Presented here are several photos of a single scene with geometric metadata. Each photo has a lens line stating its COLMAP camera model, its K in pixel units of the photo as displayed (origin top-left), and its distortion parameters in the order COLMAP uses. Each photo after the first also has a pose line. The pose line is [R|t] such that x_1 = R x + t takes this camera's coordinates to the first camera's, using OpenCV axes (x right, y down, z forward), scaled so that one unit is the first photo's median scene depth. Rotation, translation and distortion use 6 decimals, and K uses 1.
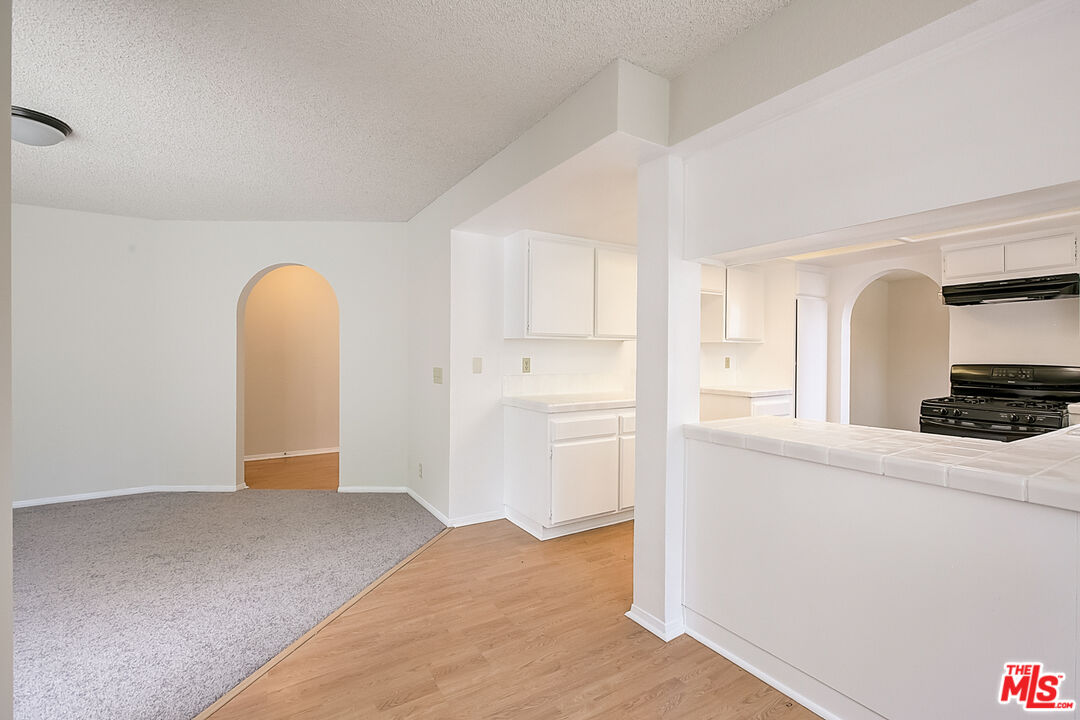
lens RADIAL K [[484.0, 0, 541.6], [0, 484.0, 357.4], [0, 0, 1]] dist [-0.018894, 0.011007]
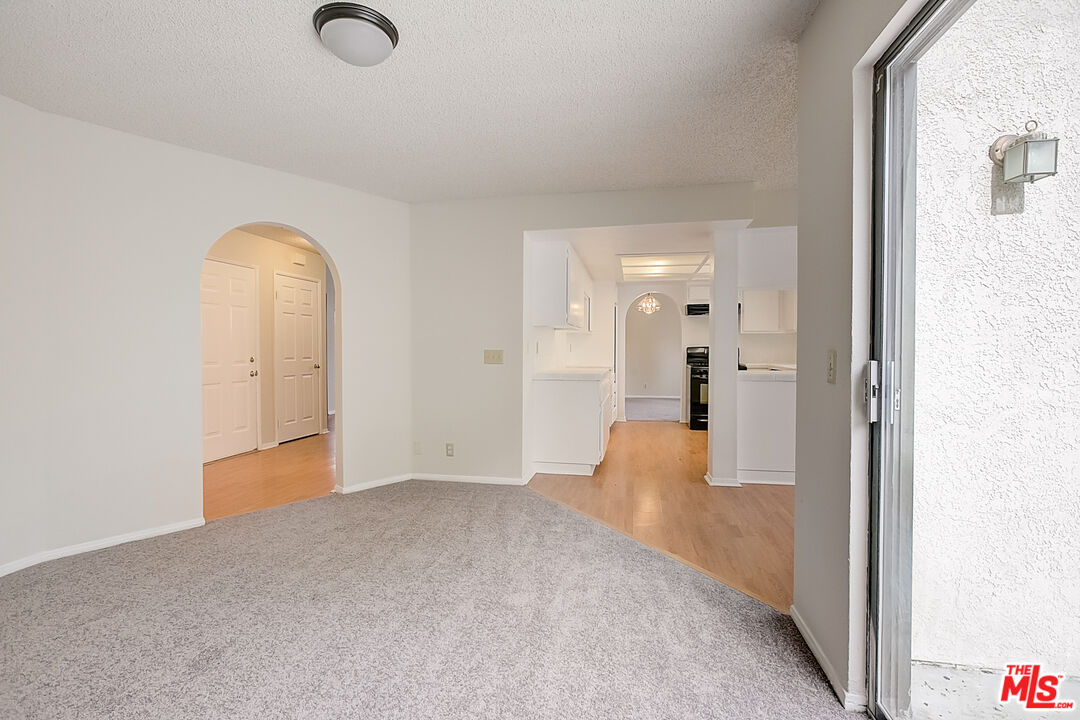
lens RADIAL K [[484.0, 0, 541.6], [0, 484.0, 357.4], [0, 0, 1]] dist [-0.018894, 0.011007]
pose [[0.679242, -0.017299, 0.733711, -1.518044], [0.008286, 0.999839, 0.015903, 0.034347], [-0.733868, -0.004723, 0.679276, 0.253603]]
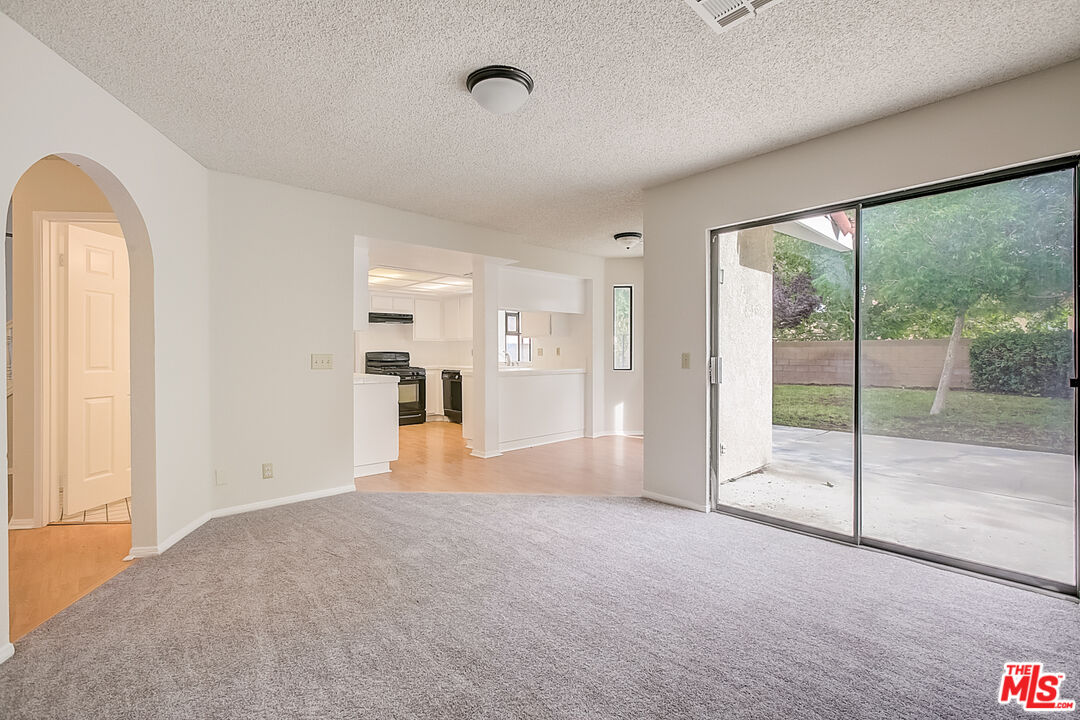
lens RADIAL K [[484.0, 0, 541.6], [0, 484.0, 357.4], [0, 0, 1]] dist [-0.018894, 0.011007]
pose [[-0.191377, -0.010599, 0.981459, -2.107567], [0.008033, 0.999891, 0.012365, 0.030163], [-0.981484, 0.010250, -0.191271, 1.159951]]
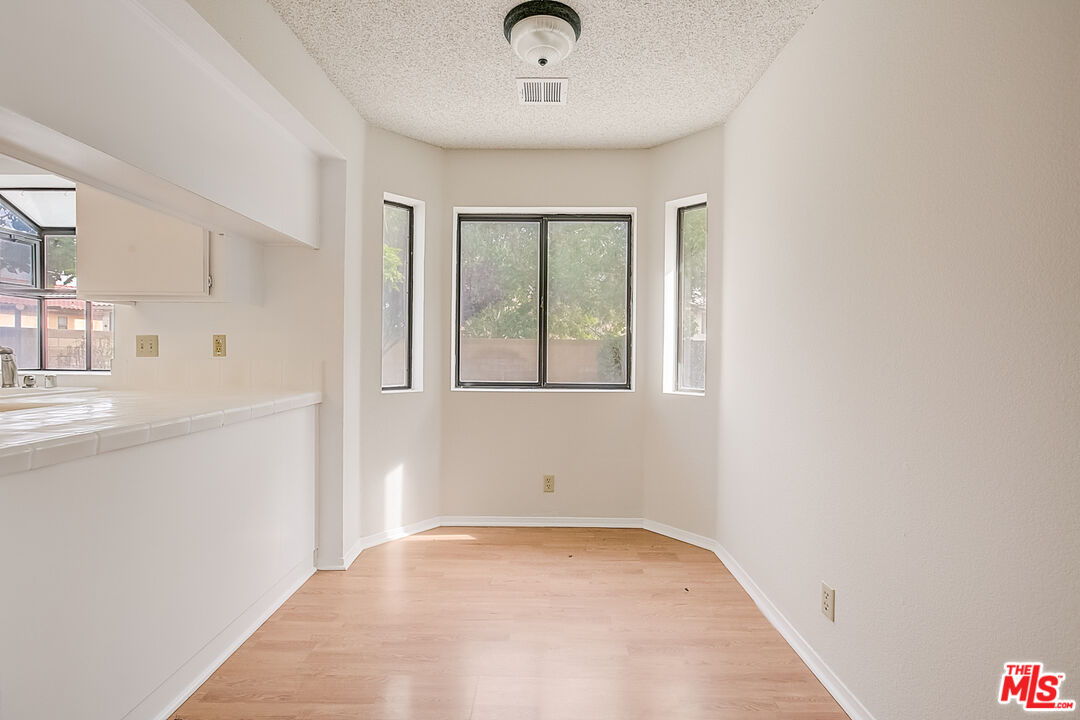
lens RADIAL K [[484.0, 0, 541.6], [0, 484.0, 357.4], [0, 0, 1]] dist [-0.018894, 0.011007]
pose [[-0.843551, -0.020085, 0.536674, -0.363366], [-0.010715, 0.999731, 0.020572, 0.028460], [-0.536943, 0.011603, -0.843539, 1.008493]]
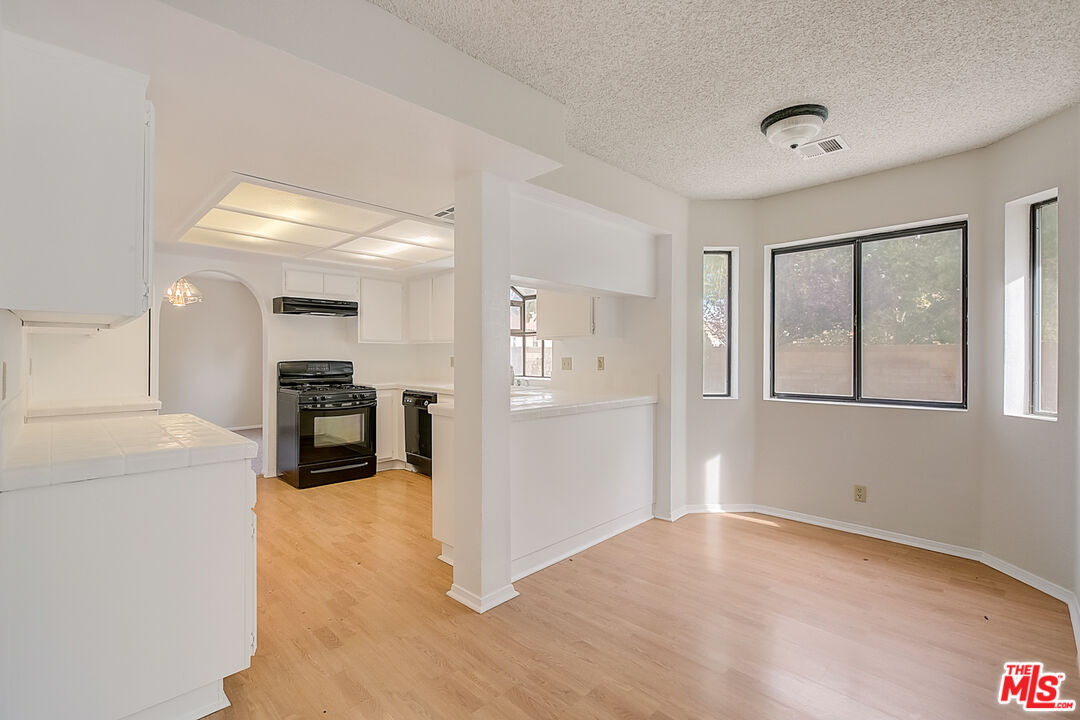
lens RADIAL K [[484.0, 0, 541.6], [0, 484.0, 357.4], [0, 0, 1]] dist [-0.018894, 0.011007]
pose [[-0.232089, -0.006778, 0.972671, -0.819028], [0.003577, 0.999963, 0.007822, -0.005281], [-0.972688, 0.005295, -0.232056, 1.097164]]
